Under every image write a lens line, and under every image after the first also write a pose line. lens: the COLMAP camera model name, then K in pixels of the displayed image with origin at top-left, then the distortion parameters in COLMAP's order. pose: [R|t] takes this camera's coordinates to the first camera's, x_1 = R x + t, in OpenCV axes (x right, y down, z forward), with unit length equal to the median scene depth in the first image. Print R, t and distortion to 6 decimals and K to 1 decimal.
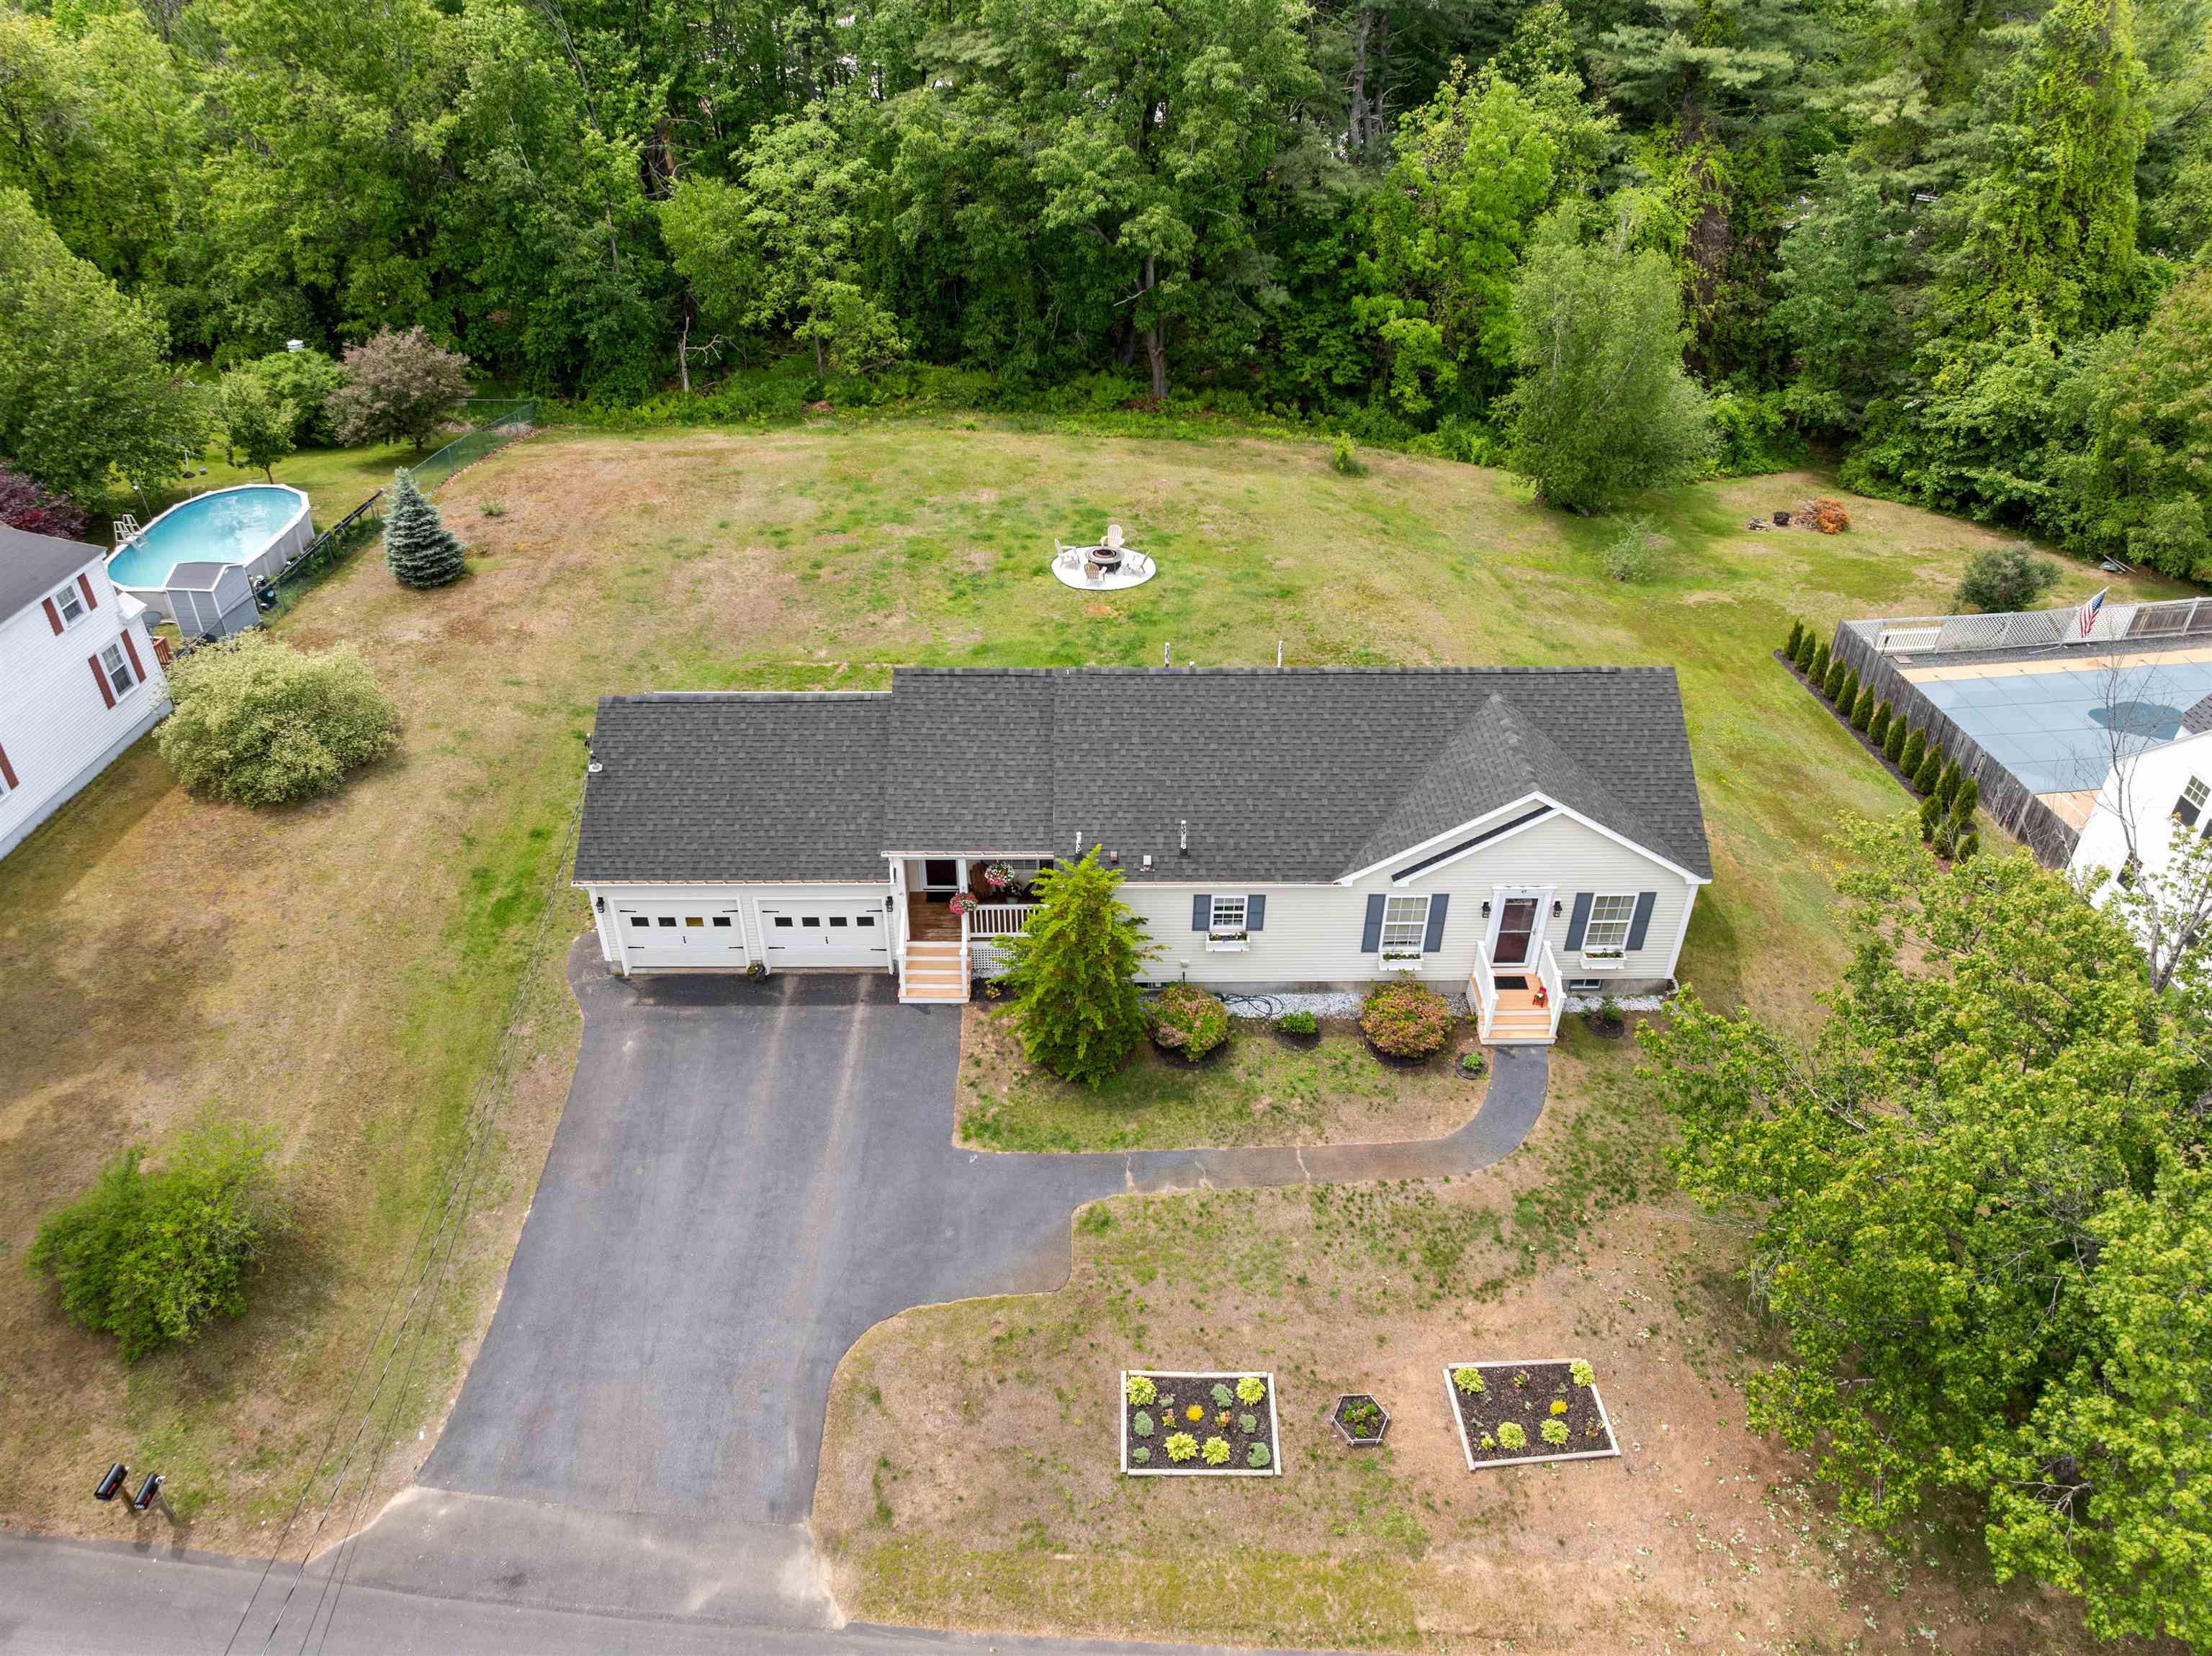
lens RADIAL K [[1559.4, 0, 1117.0], [0, 1559.4, 829.8], [0, 0, 1]] dist [-0.038618, 0.005237]
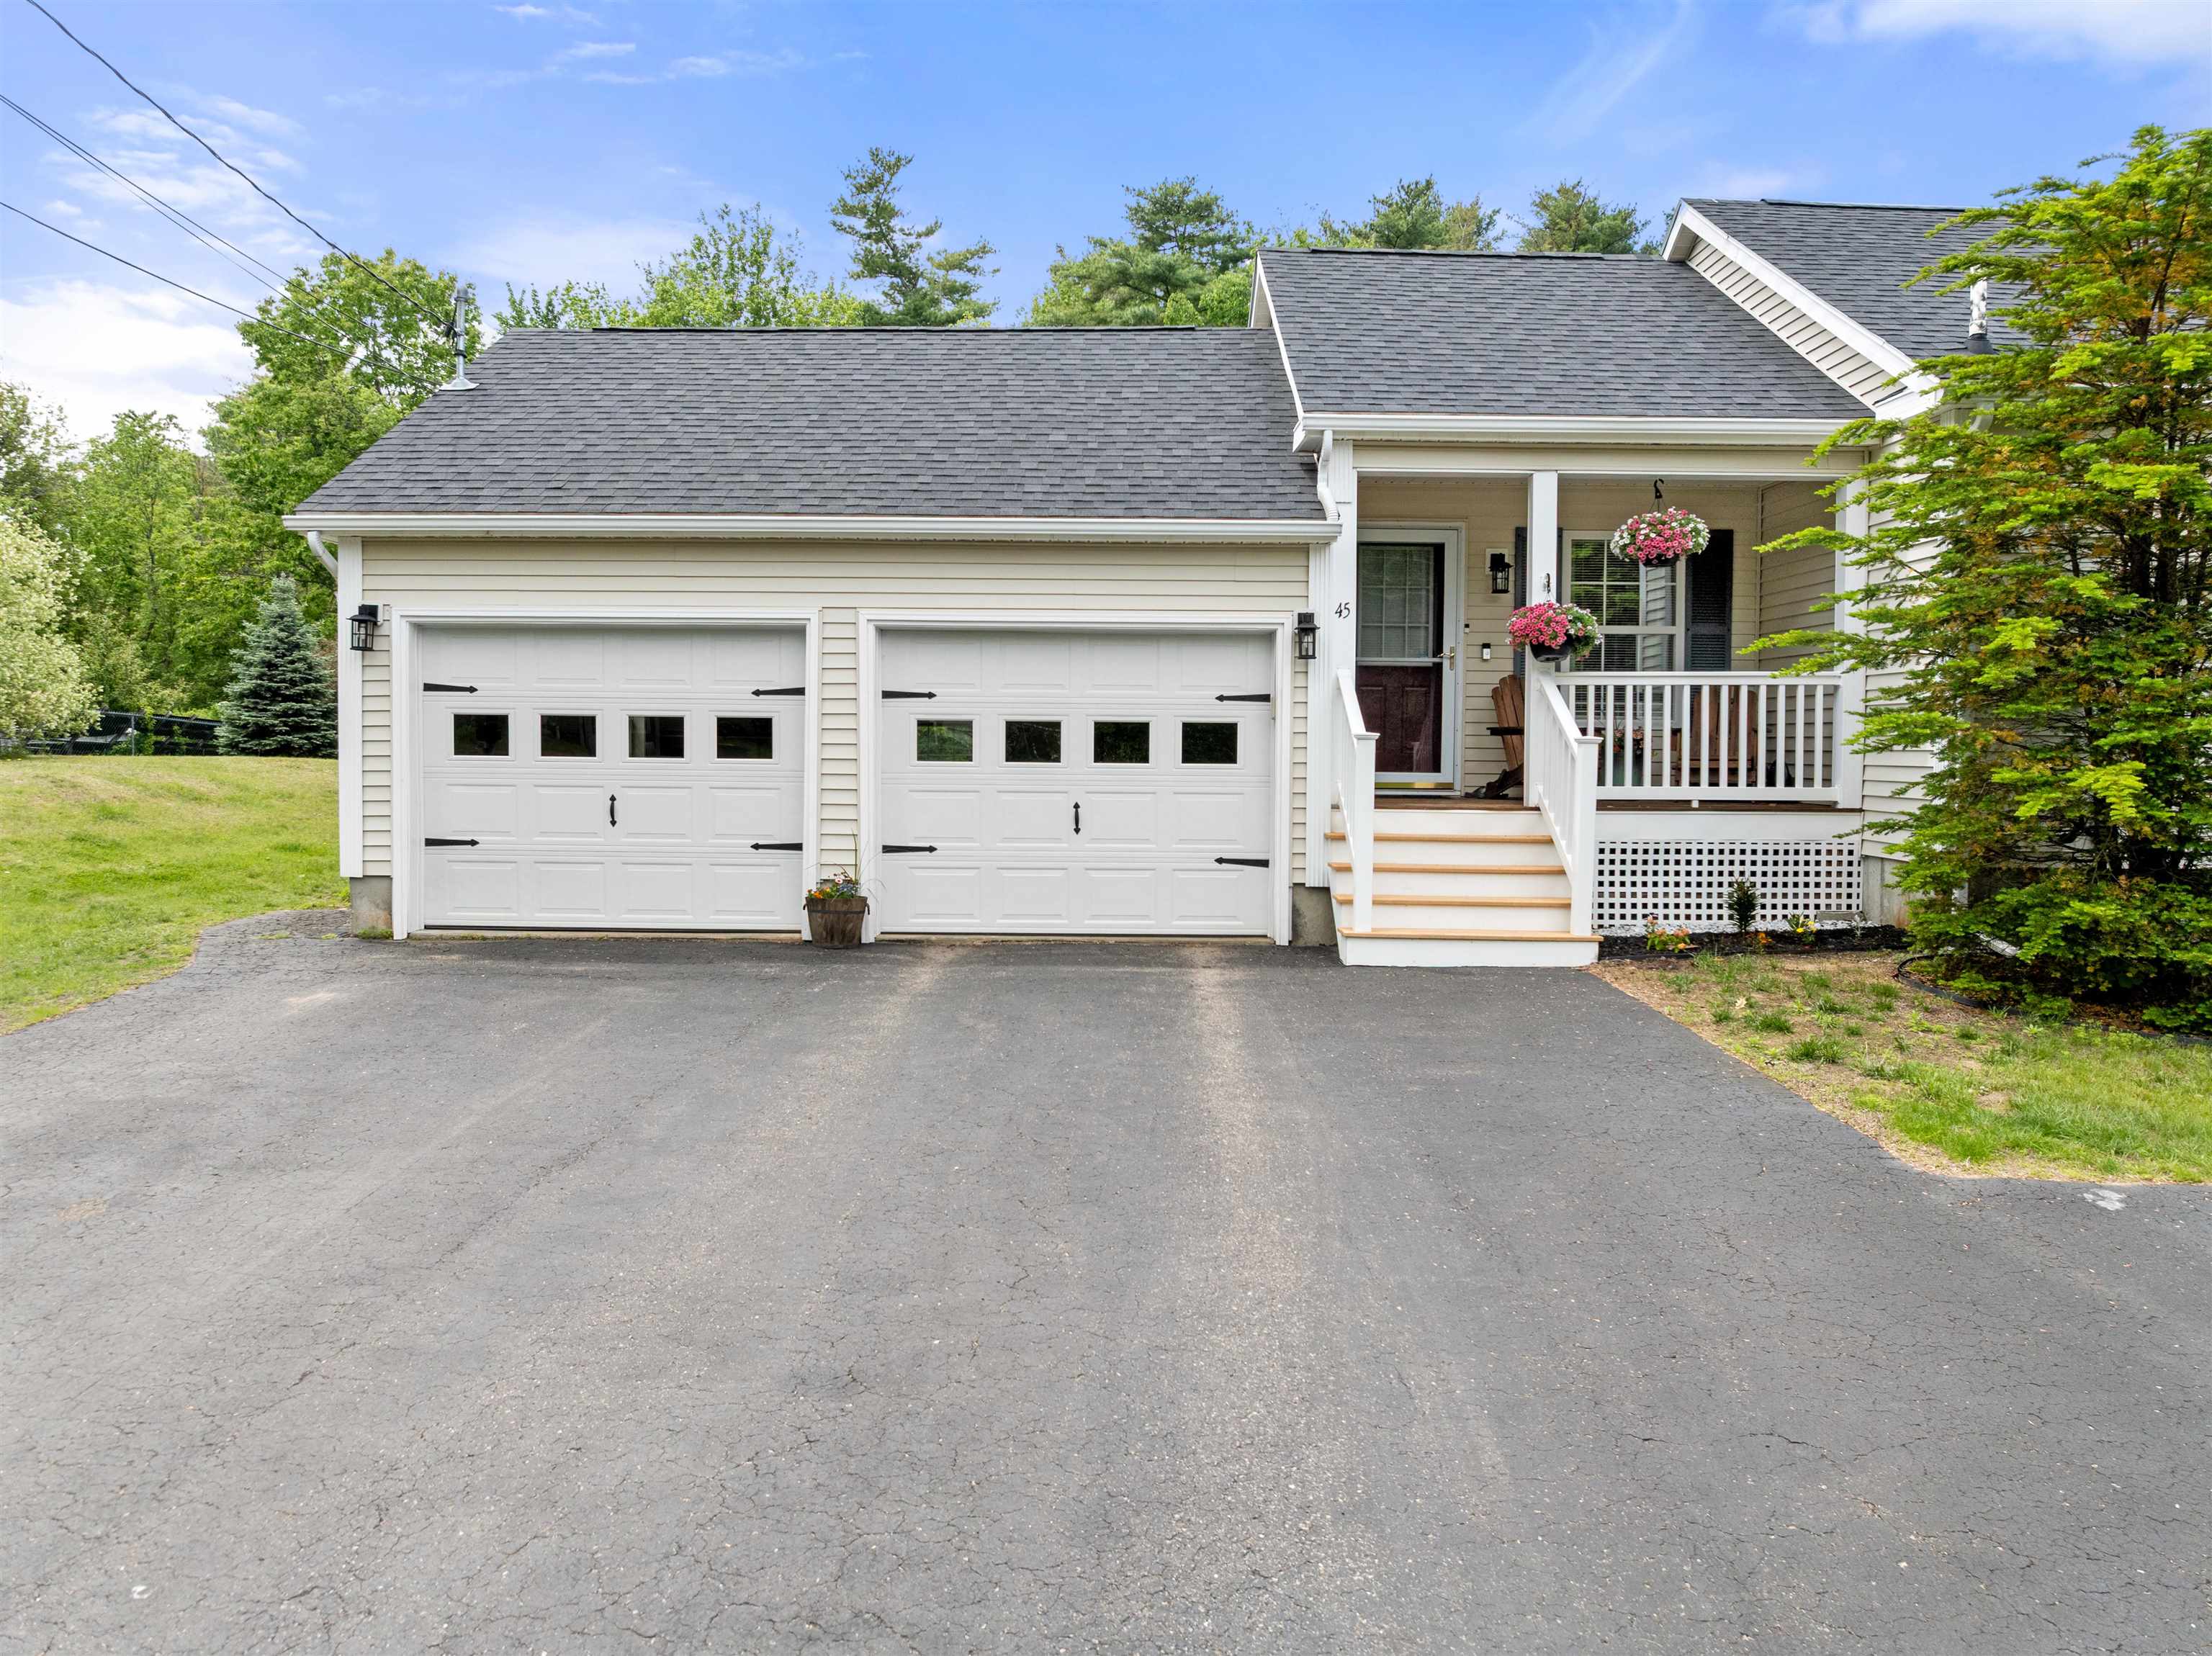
lens RADIAL K [[1569.9, 0, 1109.5], [0, 1569.9, 790.3], [0, 0, 1]] dist [-0.030636, -0.000701]
pose [[0.999861, -0.001772, -0.016575, -0.106844], [-0.007749, 0.830951, -0.556291, 0.145085], [0.014759, 0.556342, 0.830822, 0.452835]]
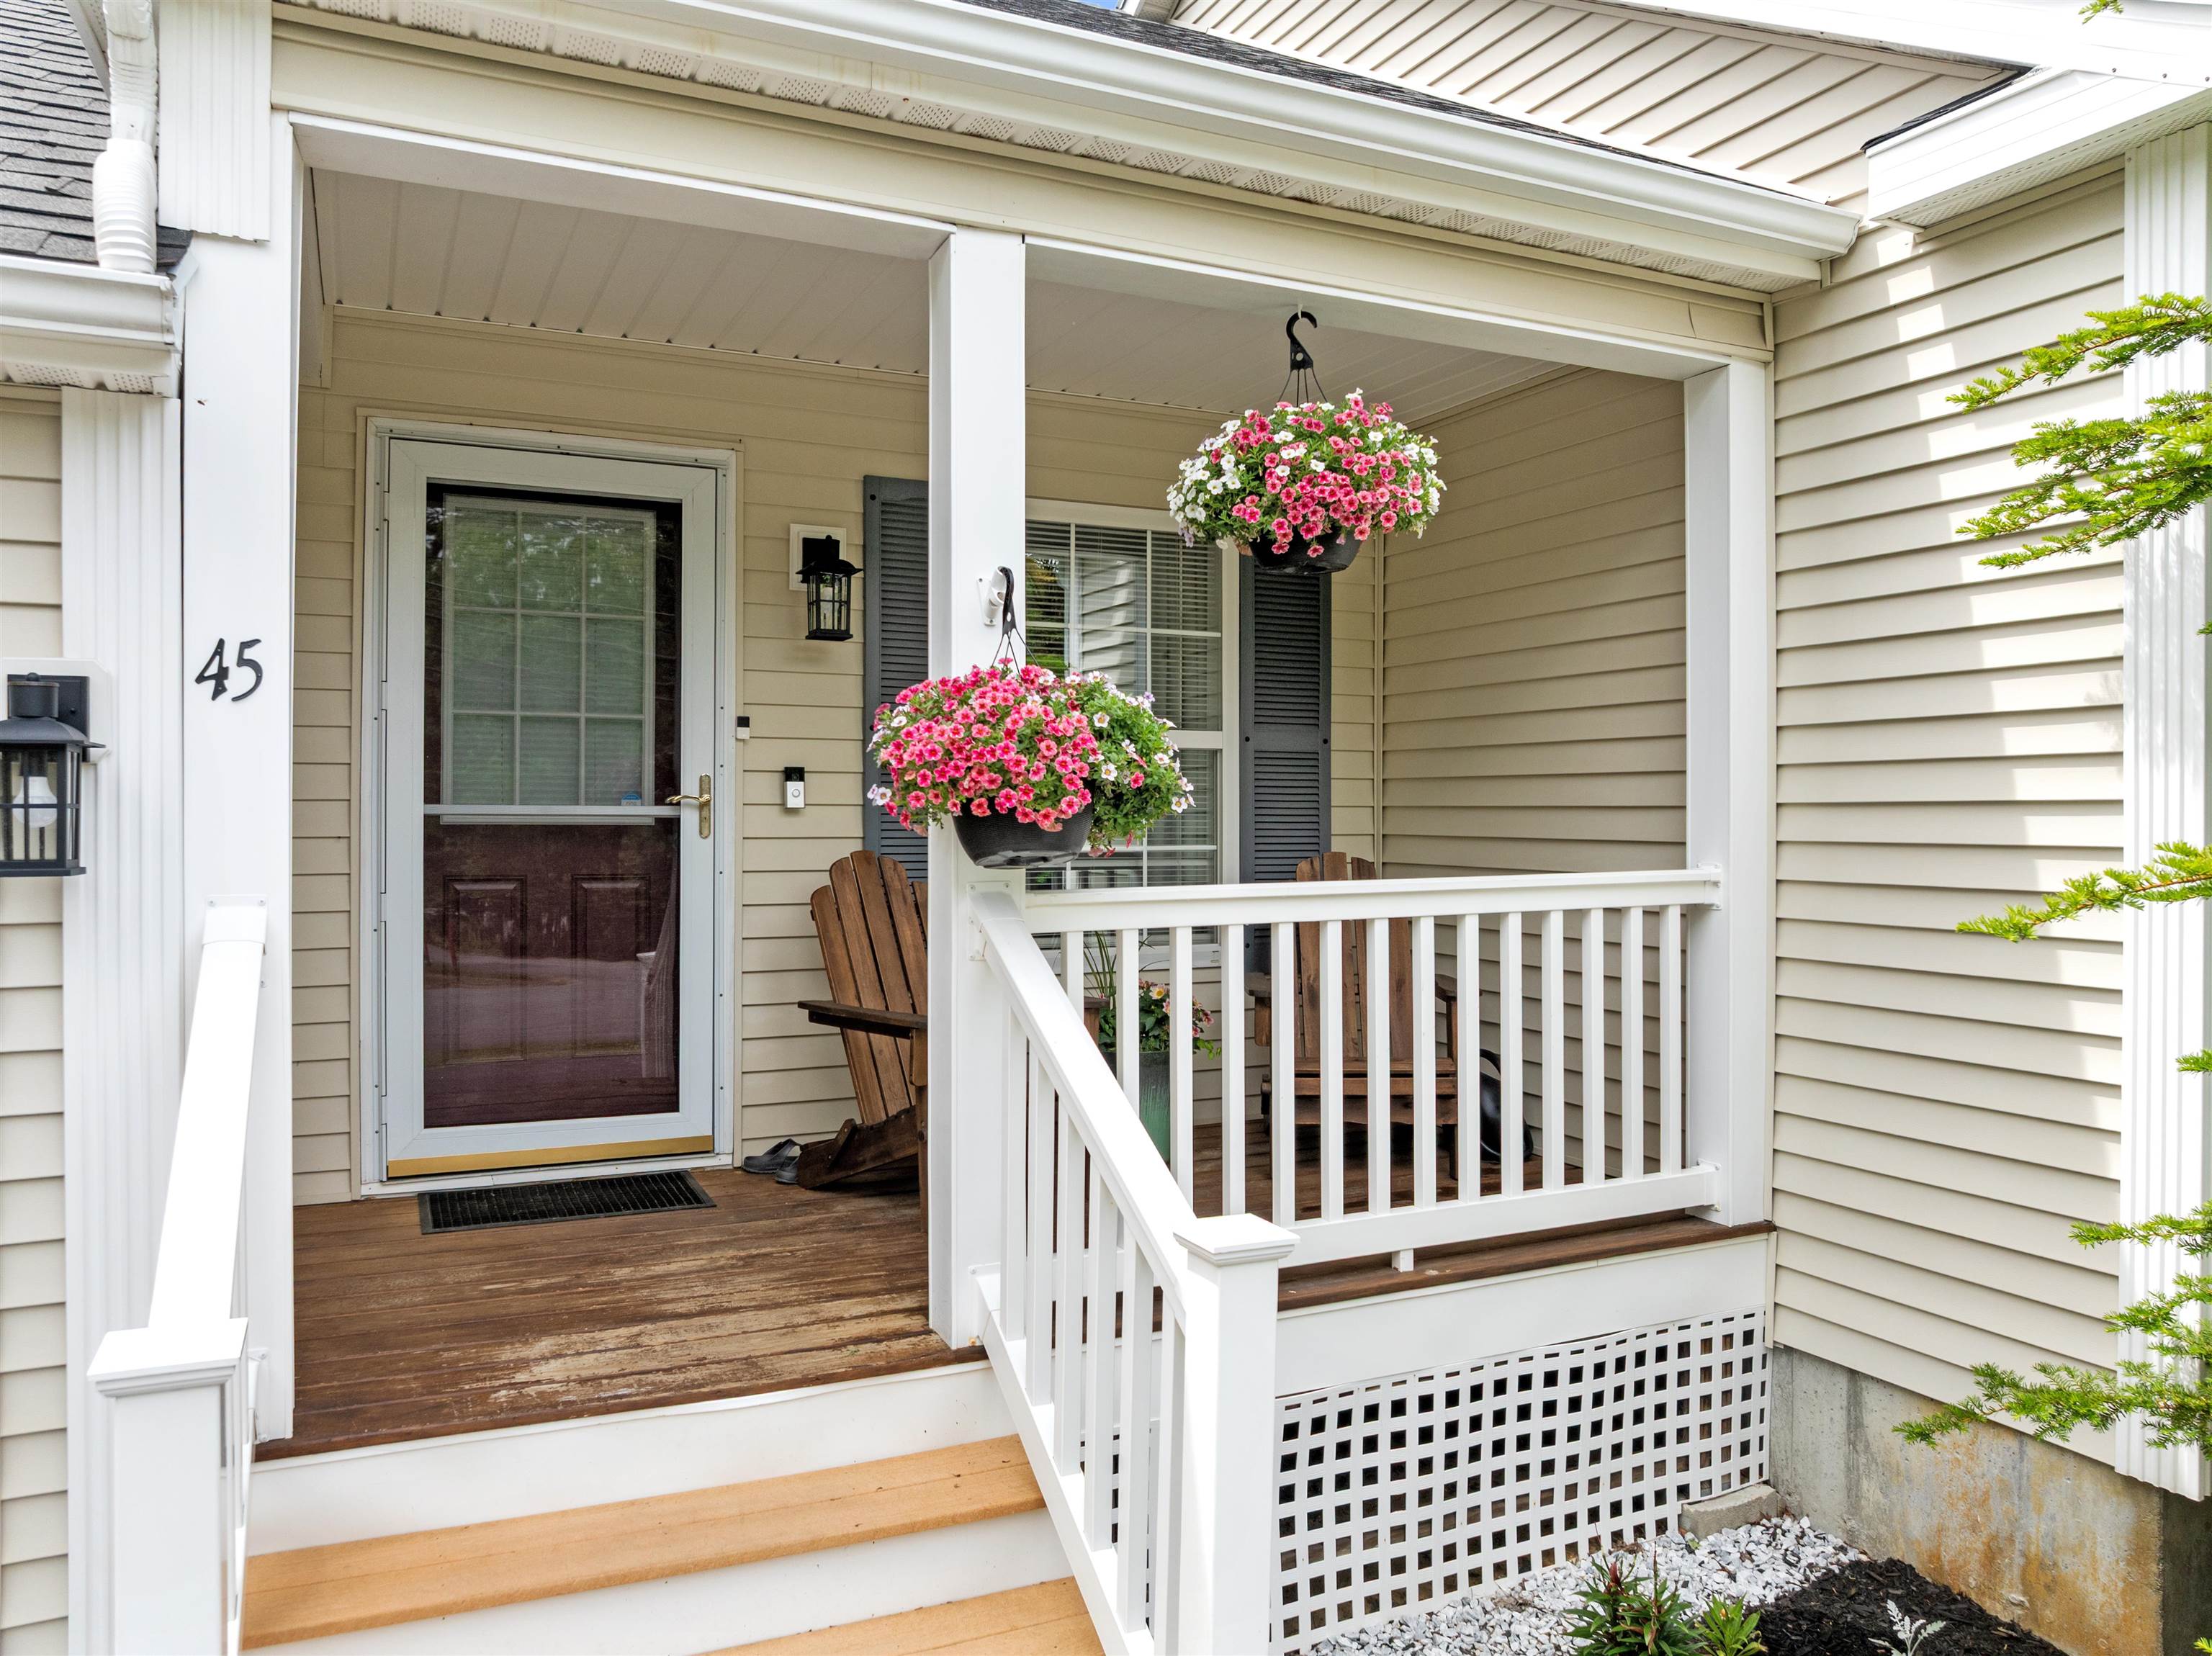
lens RADIAL K [[1570.7, 0, 1118.1], [0, 1570.7, 814.4], [0, 0, 1]] dist [-0.033934, -0.008794]
pose [[0.909387, -0.008943, 0.415854, -0.077627], [0.247332, 0.815448, -0.523327, 0.058067], [-0.334427, 0.578761, 0.743770, 0.554887]]
